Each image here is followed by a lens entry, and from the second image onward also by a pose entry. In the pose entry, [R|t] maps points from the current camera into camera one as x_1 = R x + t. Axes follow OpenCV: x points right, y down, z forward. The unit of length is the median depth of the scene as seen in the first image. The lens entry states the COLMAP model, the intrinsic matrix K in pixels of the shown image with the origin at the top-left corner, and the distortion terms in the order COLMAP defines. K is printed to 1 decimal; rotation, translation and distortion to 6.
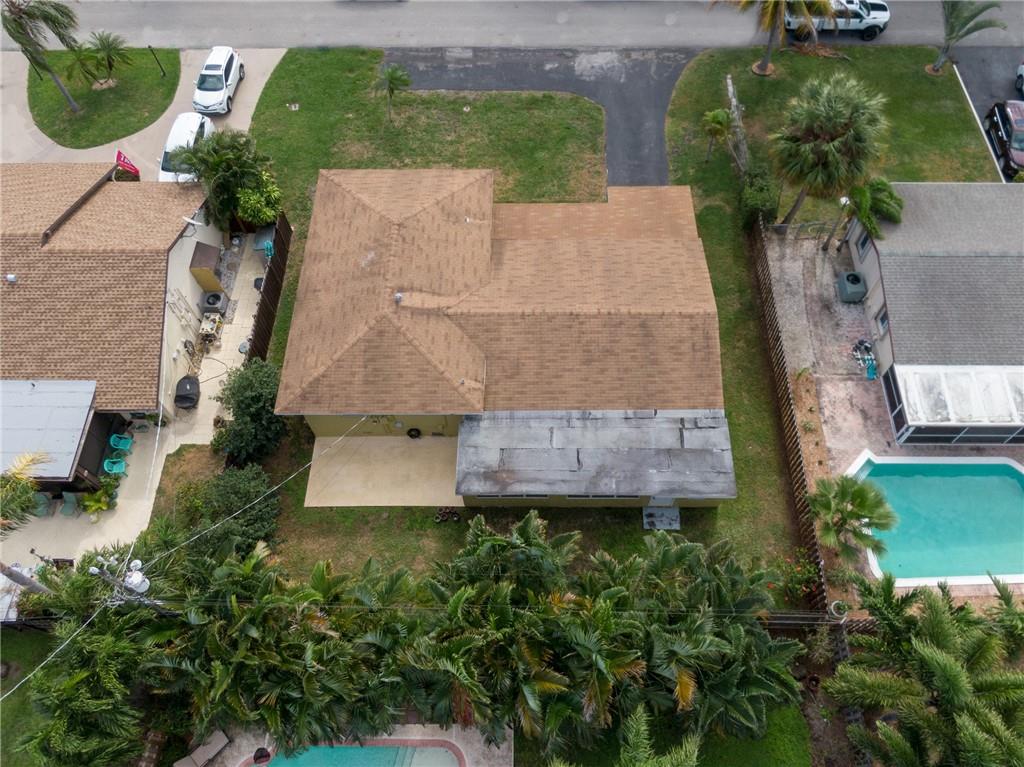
lens RADIAL K [[810.4, 0, 533.2], [0, 810.4, 374.6], [0, 0, 1]] dist [0.016090, -0.050093]
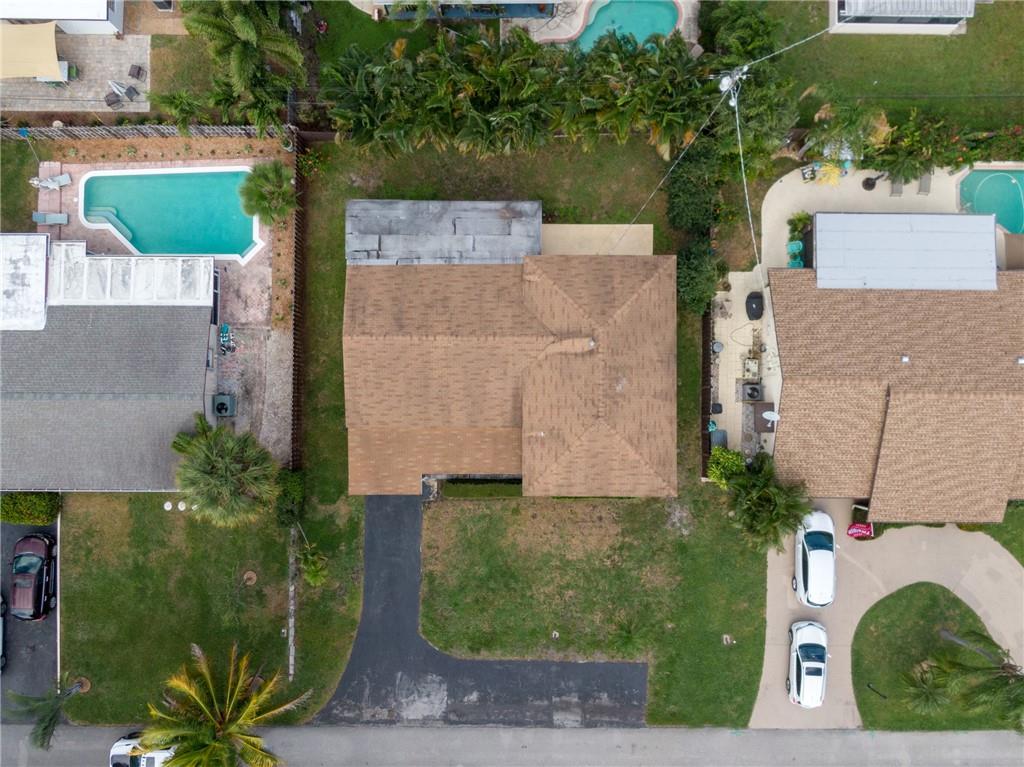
lens RADIAL K [[810.4, 0, 512.3], [0, 810.4, 356.8], [0, 0, 1]] dist [0.016090, -0.050093]
pose [[-0.999961, 0.003387, 0.008183, -0.049245], [0.001634, -0.837540, 0.546373, -0.771111], [0.008704, 0.546365, 0.837502, -0.047749]]
